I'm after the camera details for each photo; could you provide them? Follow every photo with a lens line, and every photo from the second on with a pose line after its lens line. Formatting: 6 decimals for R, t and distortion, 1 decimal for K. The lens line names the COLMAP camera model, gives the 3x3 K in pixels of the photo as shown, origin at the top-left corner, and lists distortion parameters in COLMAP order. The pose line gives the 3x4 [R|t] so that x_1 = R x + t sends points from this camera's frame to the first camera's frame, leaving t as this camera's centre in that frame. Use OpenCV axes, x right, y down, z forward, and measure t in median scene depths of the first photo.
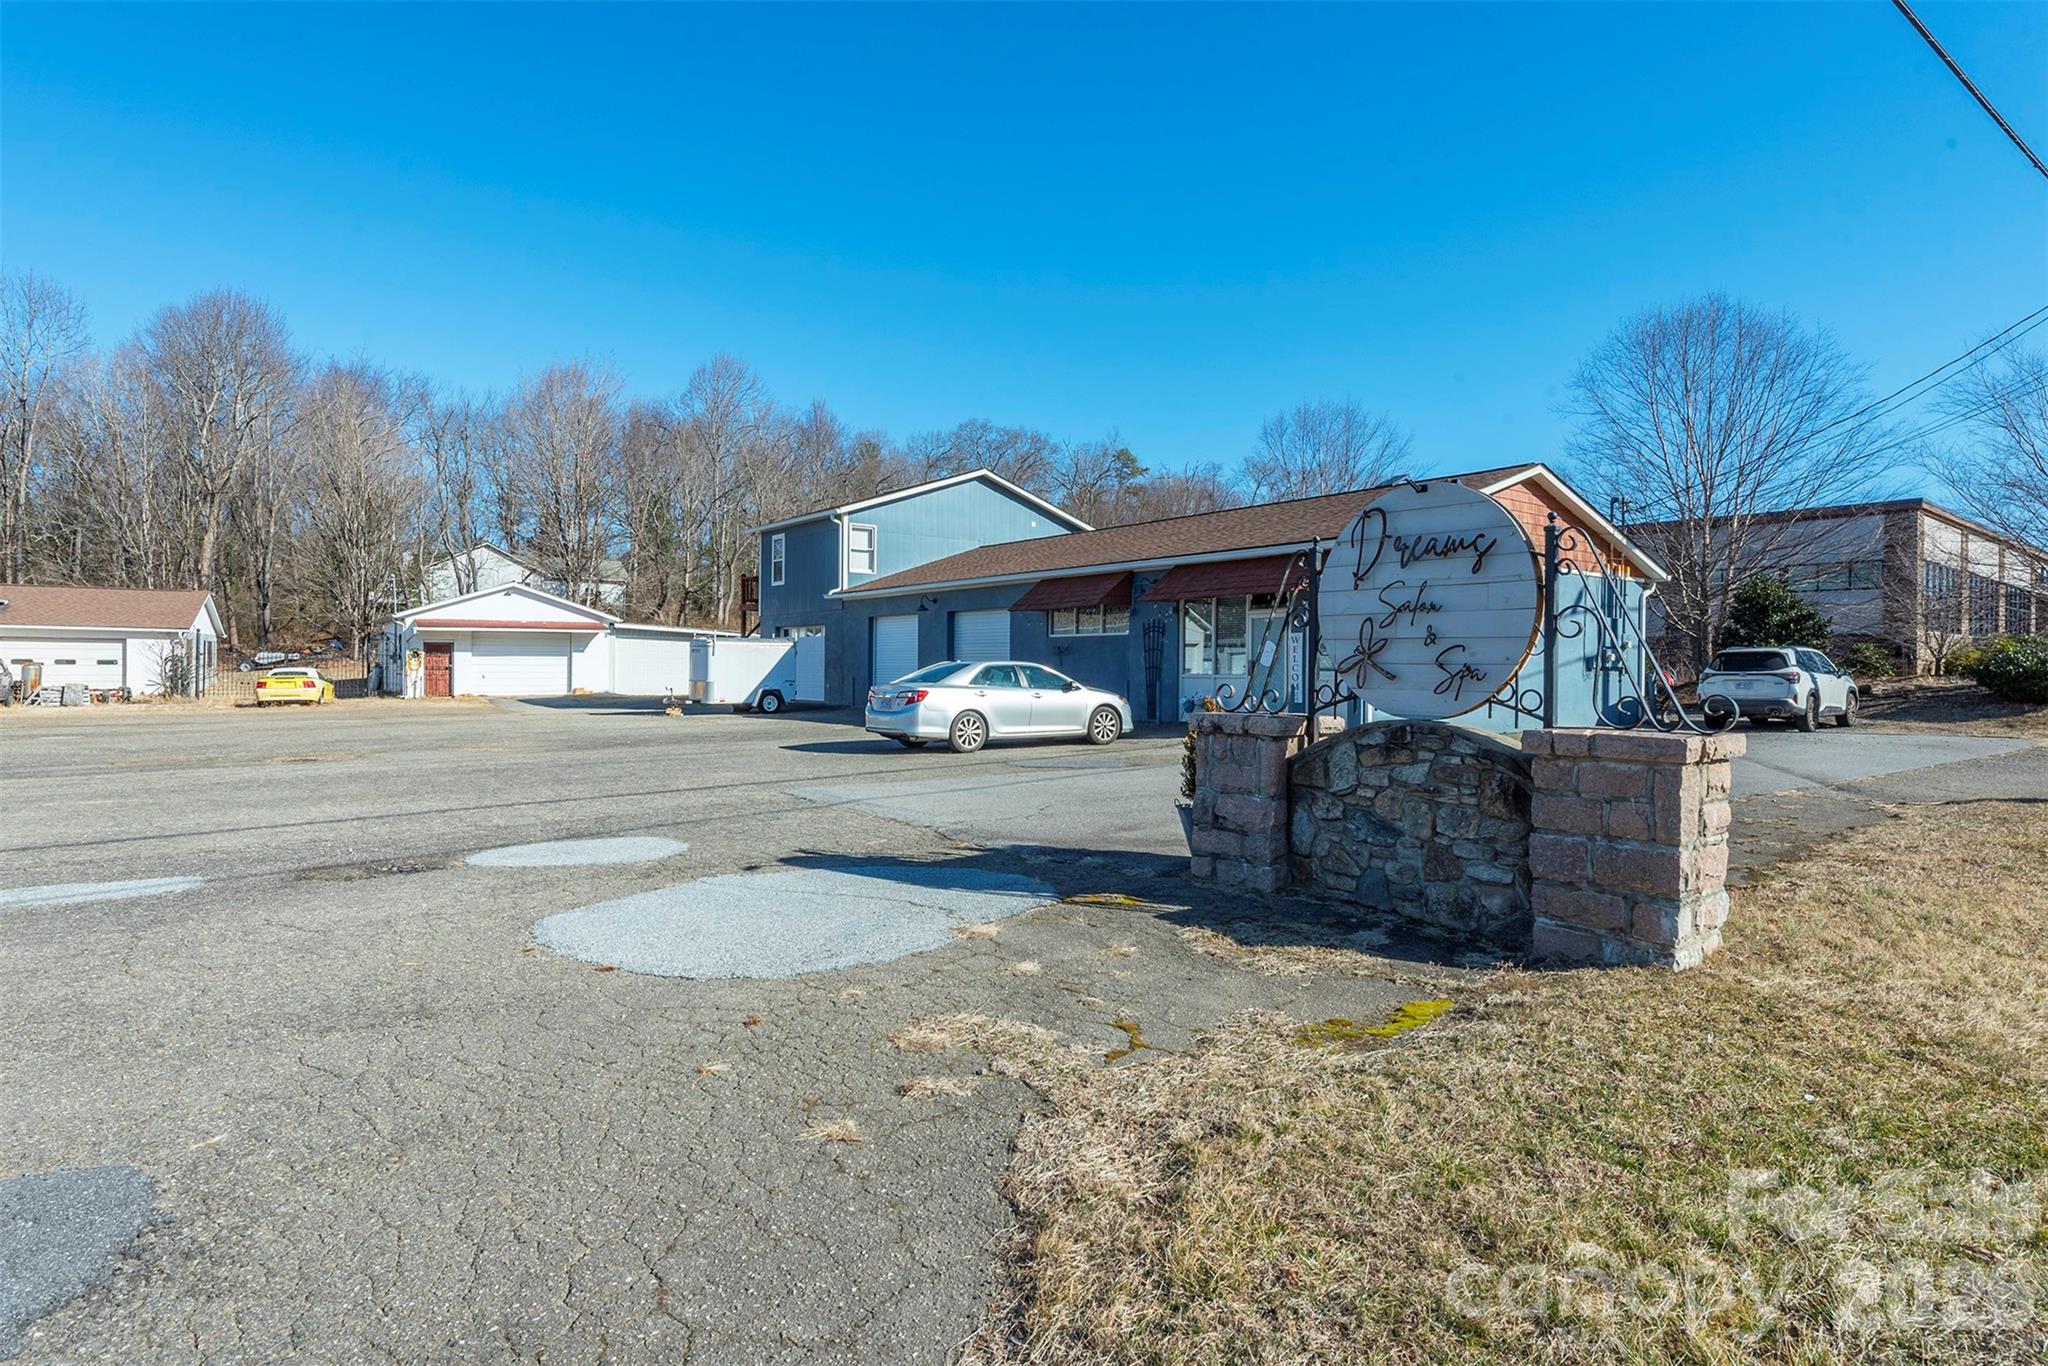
lens RADIAL K [[1174.4, 0, 1044.0], [0, 1174.4, 672.5], [0, 0, 1]] dist [0.041490, 0.000606]
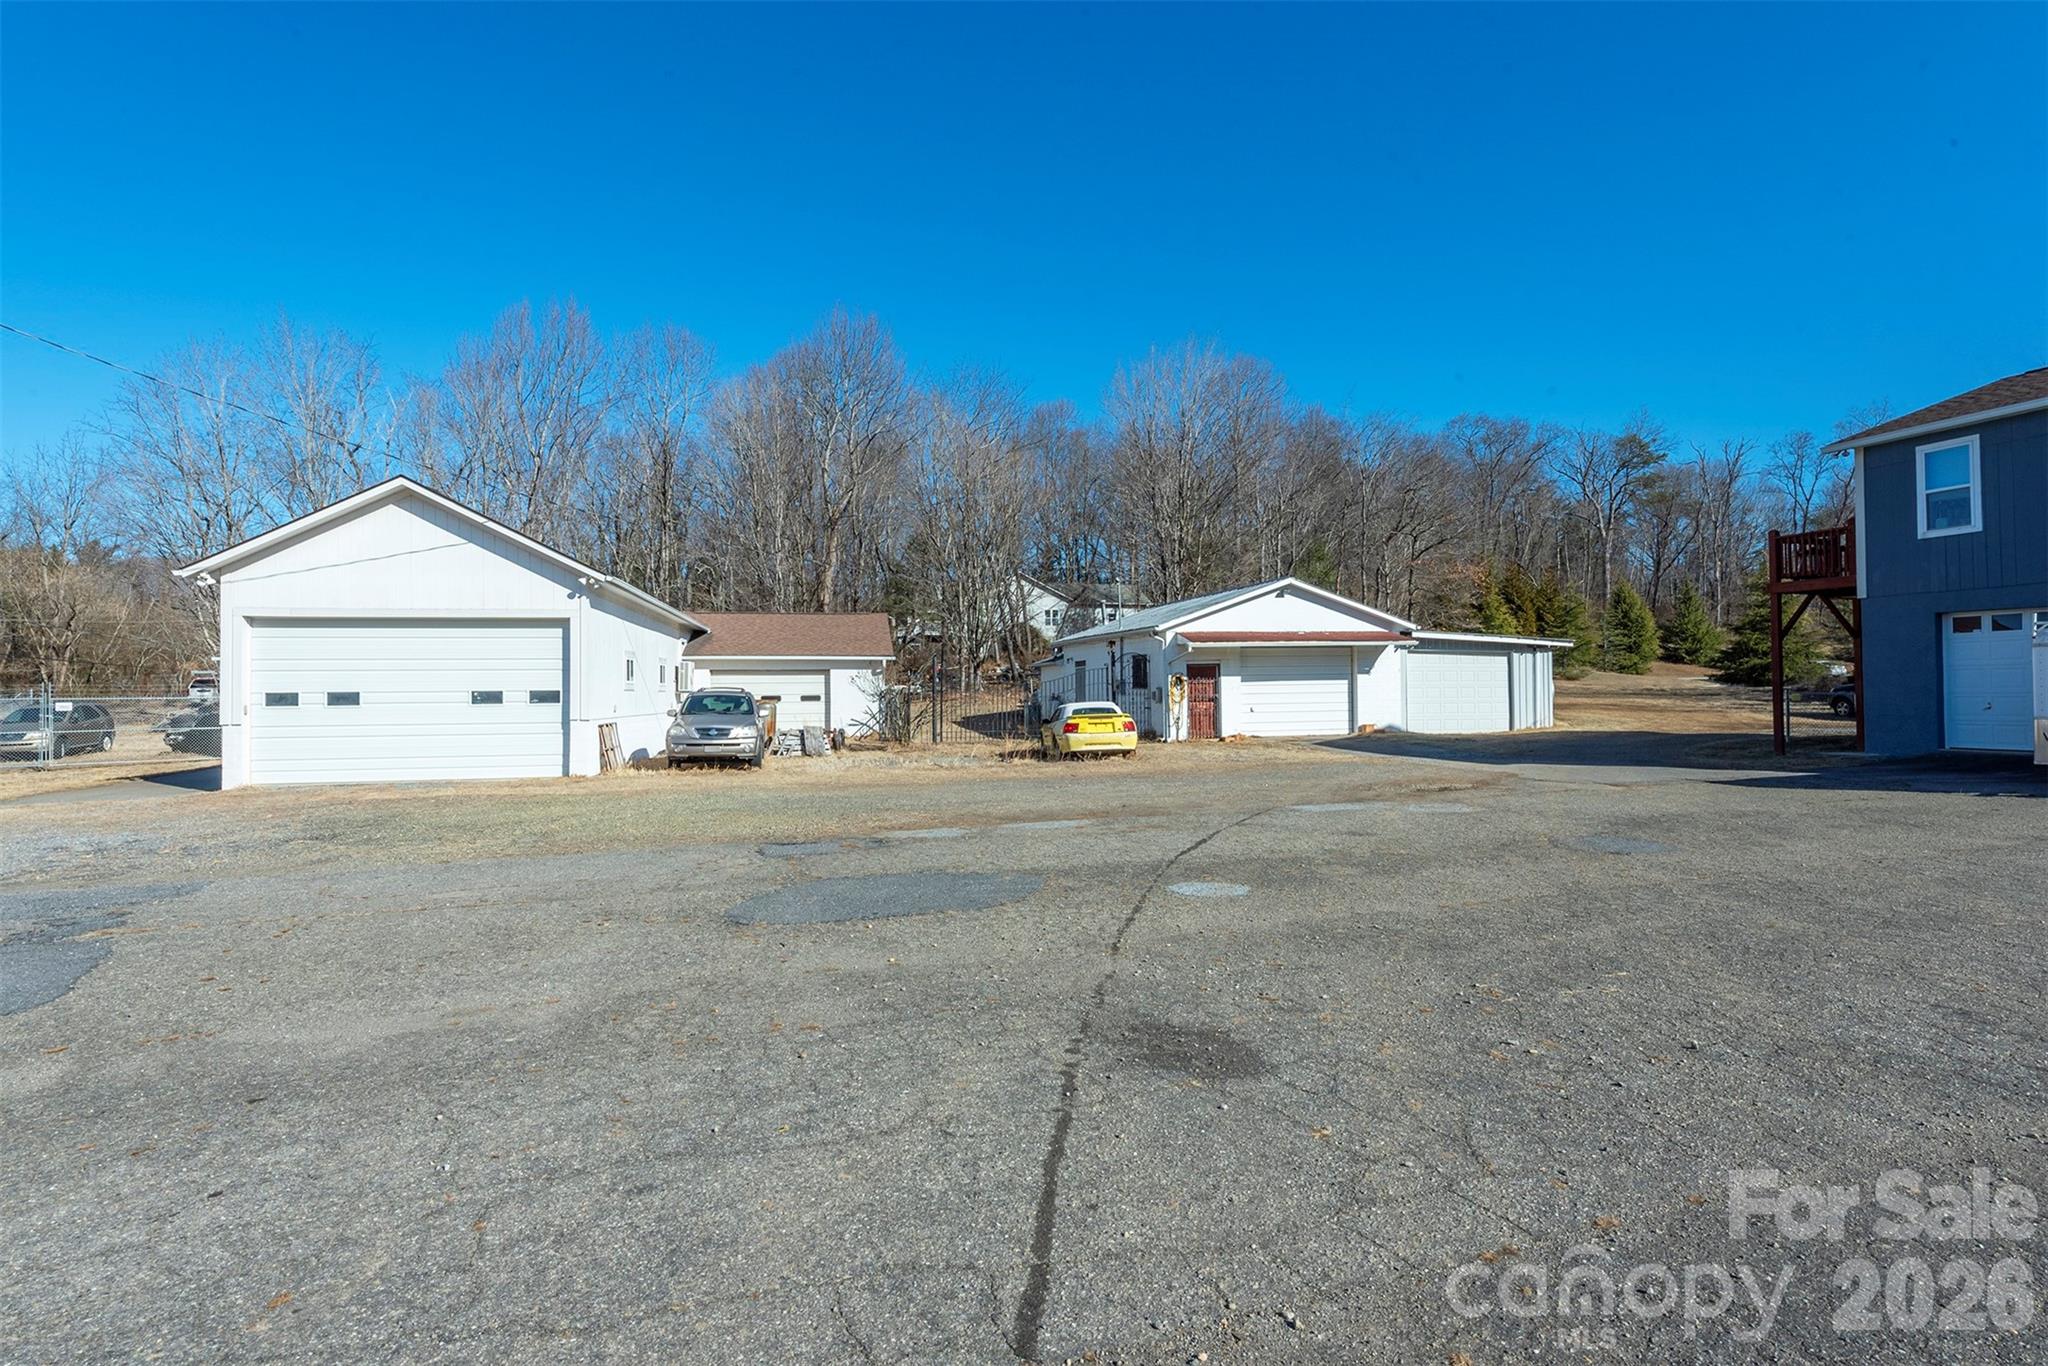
lens RADIAL K [[1076.5, 0, 1011.4], [0, 1076.5, 682.4], [0, 0, 1]] dist [0.000978, -0.000896]
pose [[0.944024, -0.020716, -0.329226, -0.403697], [0.016632, 0.999746, -0.015219, -0.005854], [0.329458, 0.008891, 0.944128, 0.342431]]
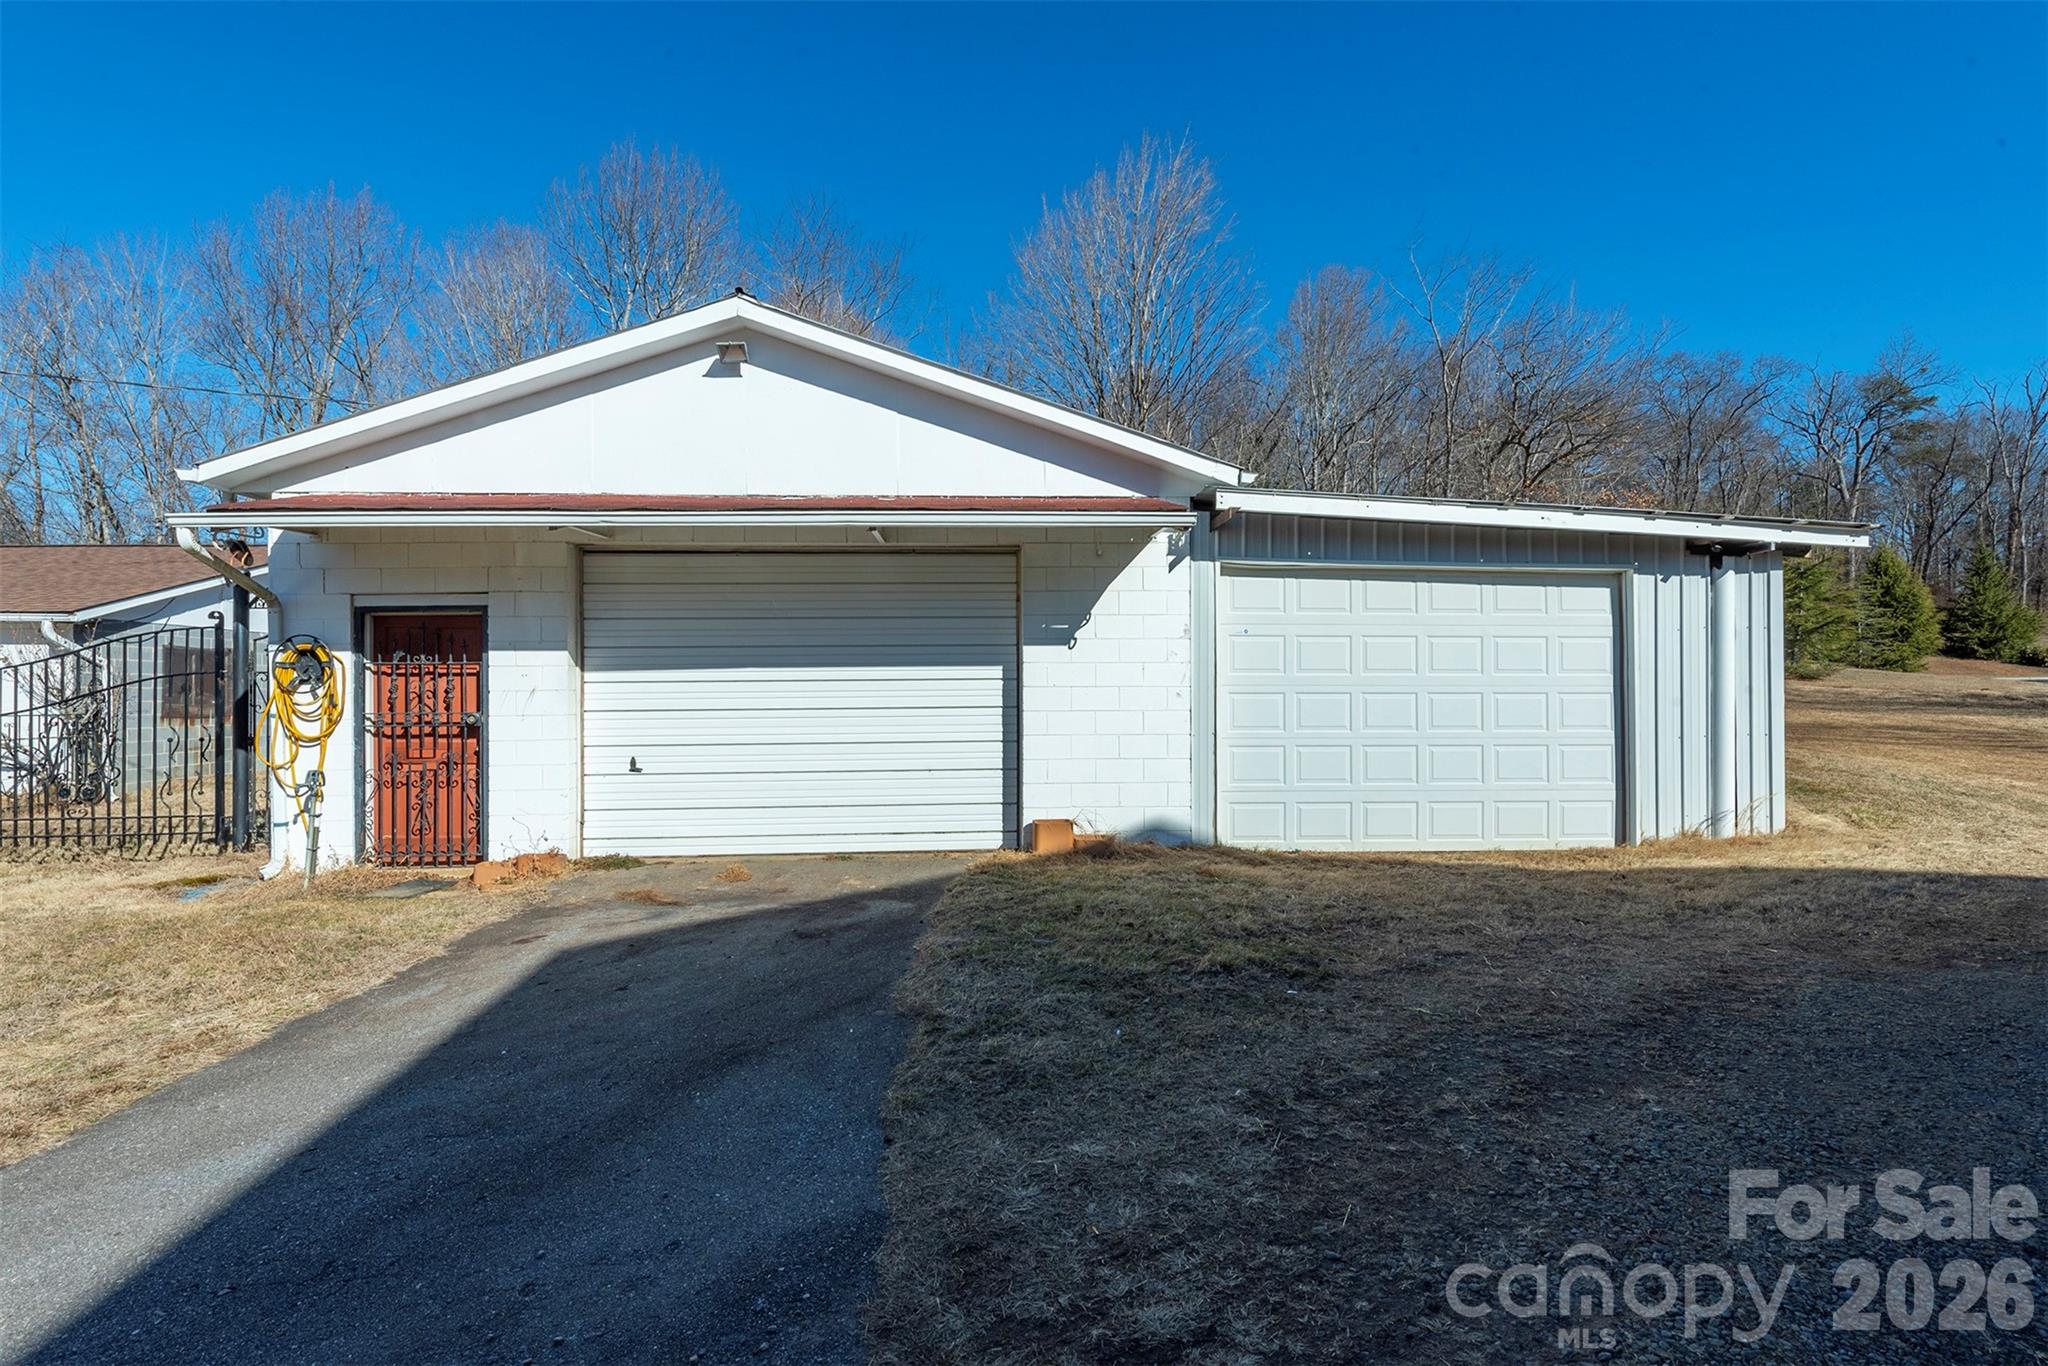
lens RADIAL K [[974.4, 0, 1027.7], [0, 974.4, 681.6], [0, 0, 1]] dist [0.001075, -0.000293]
pose [[0.866563, -0.016449, -0.498796, -0.332176], [0.009105, 0.999811, -0.017153, -0.008095], [0.498985, 0.010323, 0.866549, 0.903403]]
